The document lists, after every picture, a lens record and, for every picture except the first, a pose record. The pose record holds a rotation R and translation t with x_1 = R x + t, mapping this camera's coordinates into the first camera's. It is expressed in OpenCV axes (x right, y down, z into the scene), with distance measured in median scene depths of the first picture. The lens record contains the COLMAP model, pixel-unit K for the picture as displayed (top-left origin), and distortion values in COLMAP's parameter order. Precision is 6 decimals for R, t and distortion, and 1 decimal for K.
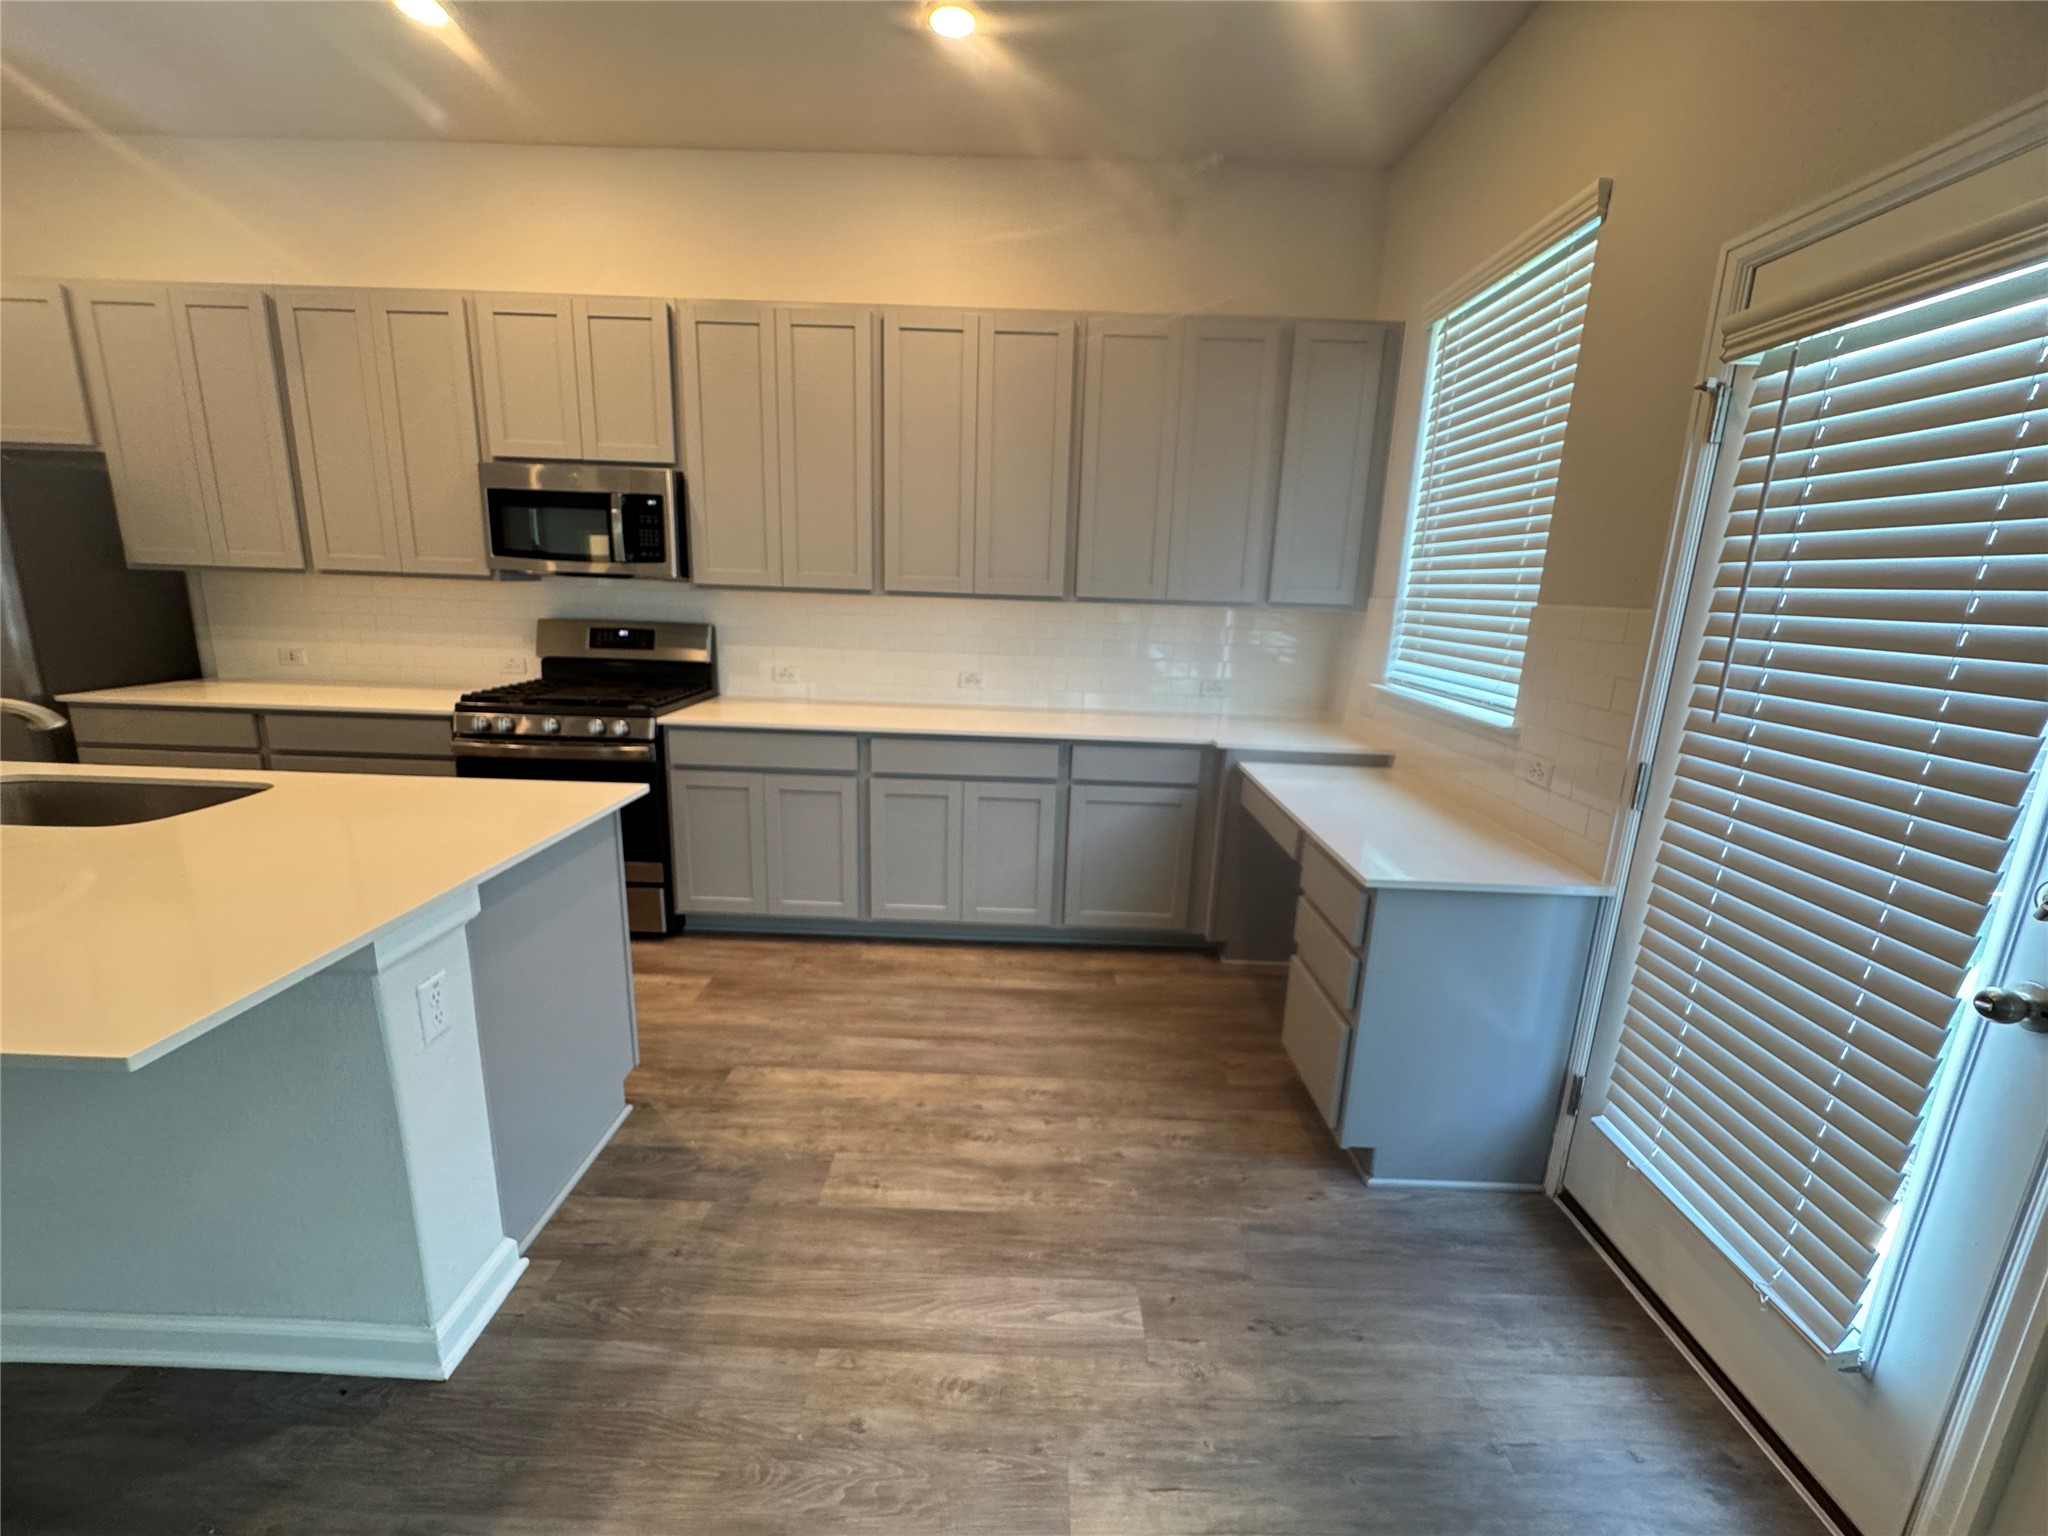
lens RADIAL K [[826.3, 0, 1023.5], [0, 826.3, 765.4], [0, 0, 1]] dist [-0.002210, 0.000180]
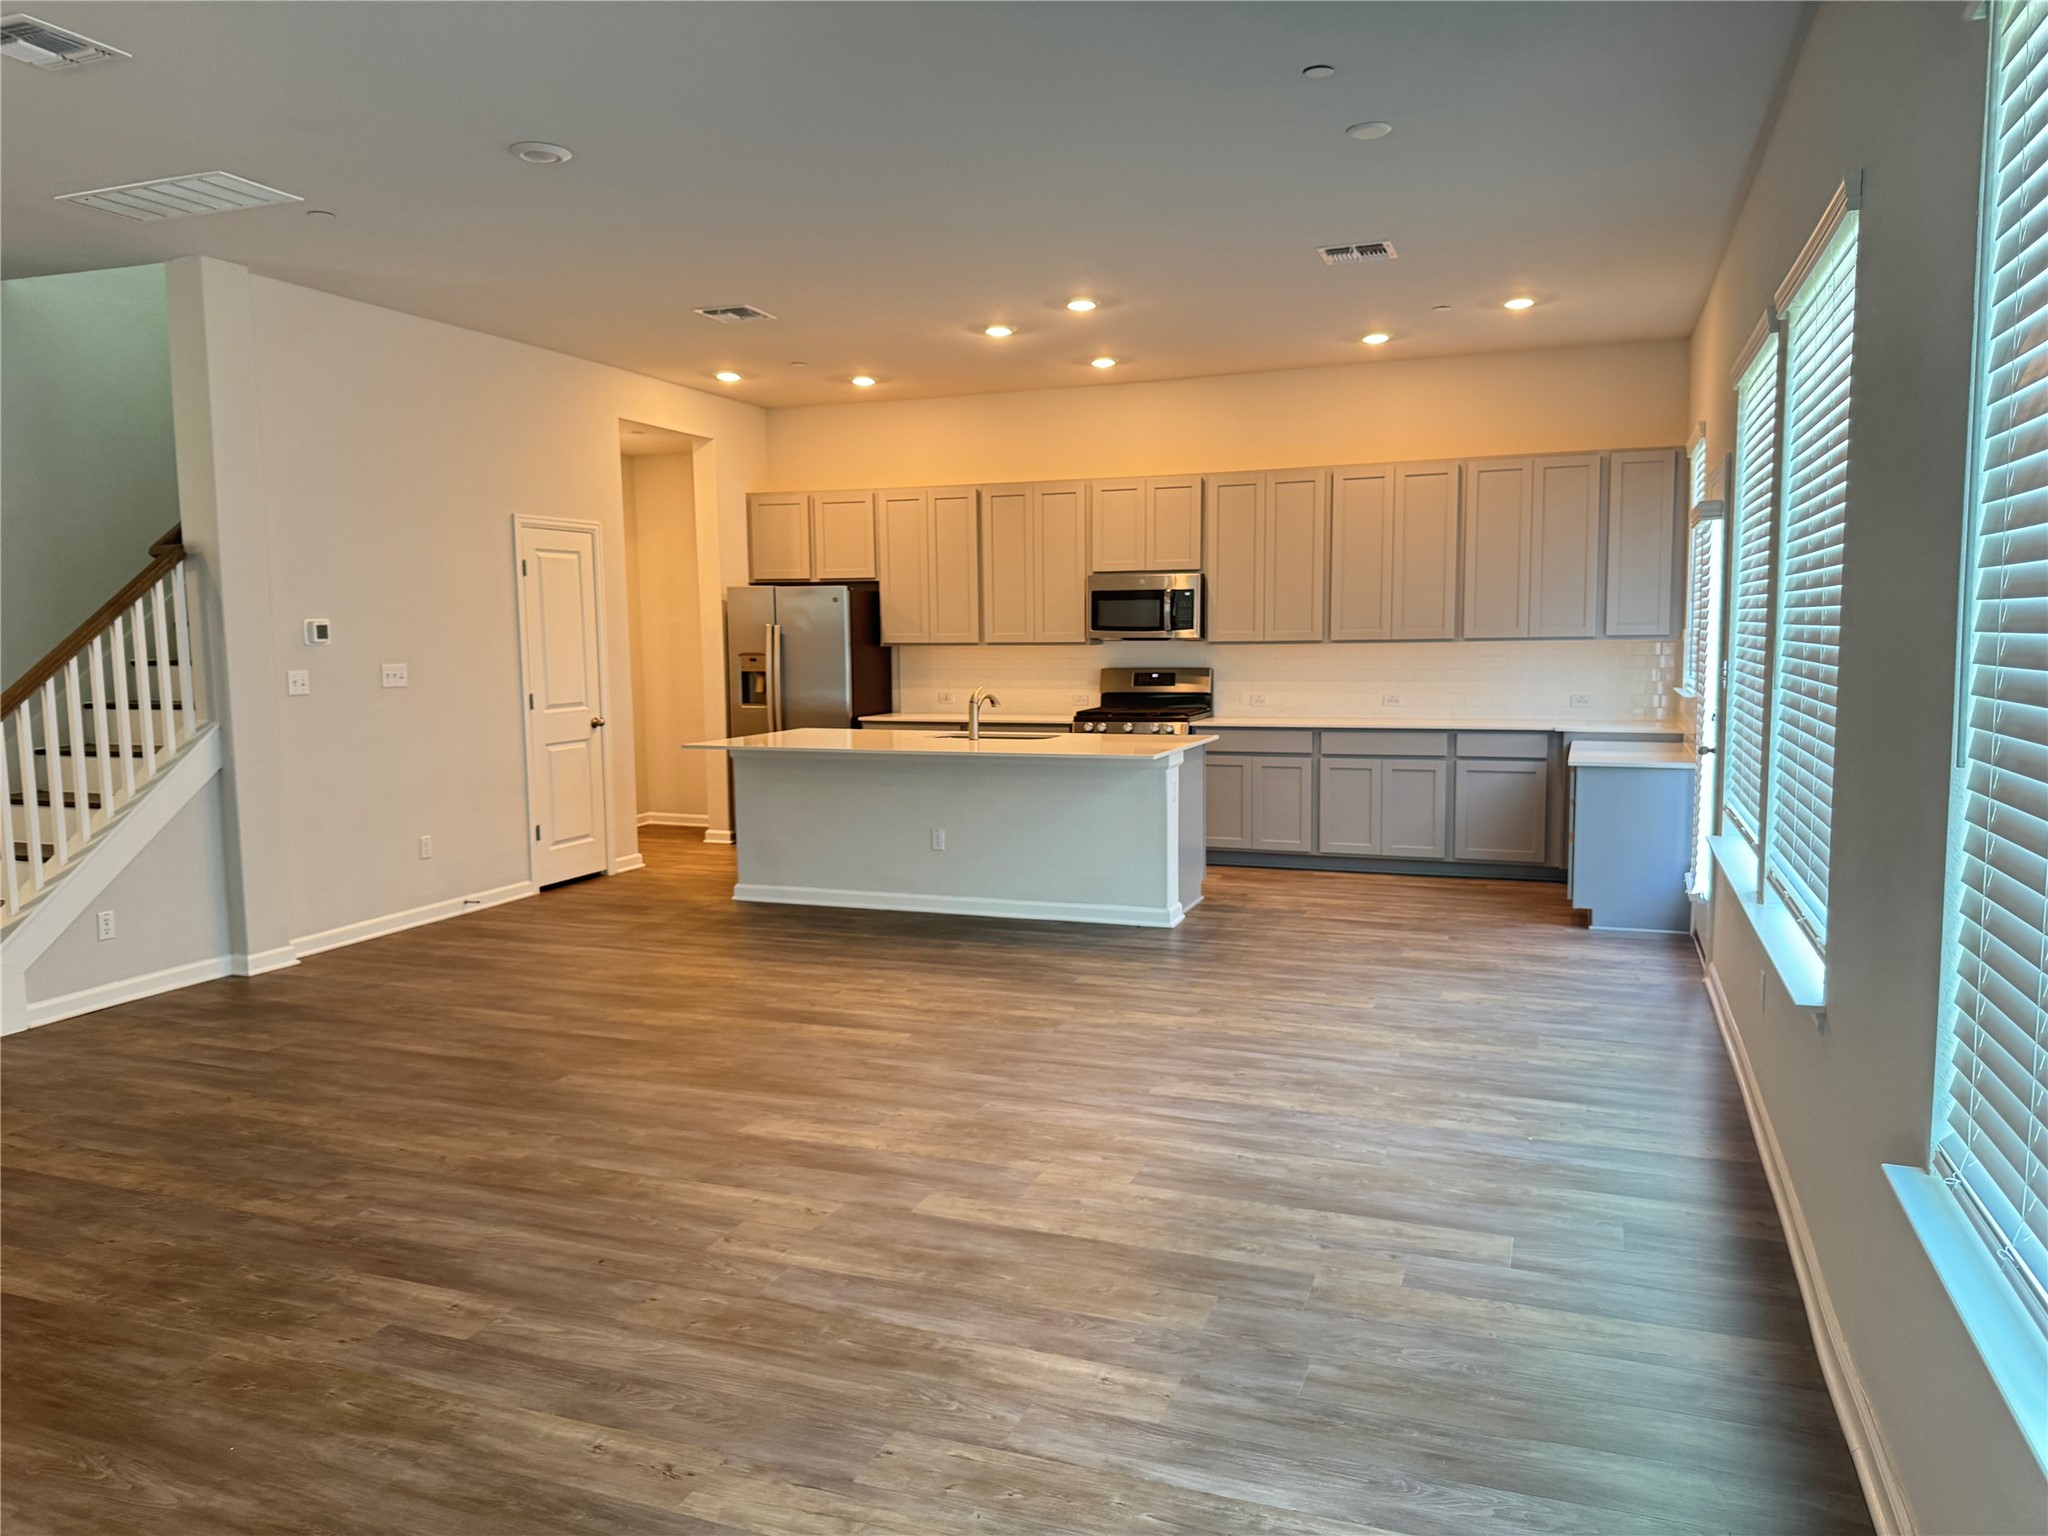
lens RADIAL K [[1430.3, 0, 1021.3], [0, 1430.3, 790.7], [0, 0, 1]] dist [0.142892, -0.205224]
pose [[0.936390, -0.004998, -0.350925, 0.246032], [-0.033850, 0.993951, -0.104479, 0.390245], [0.349324, 0.109712, 0.930557, -1.771706]]
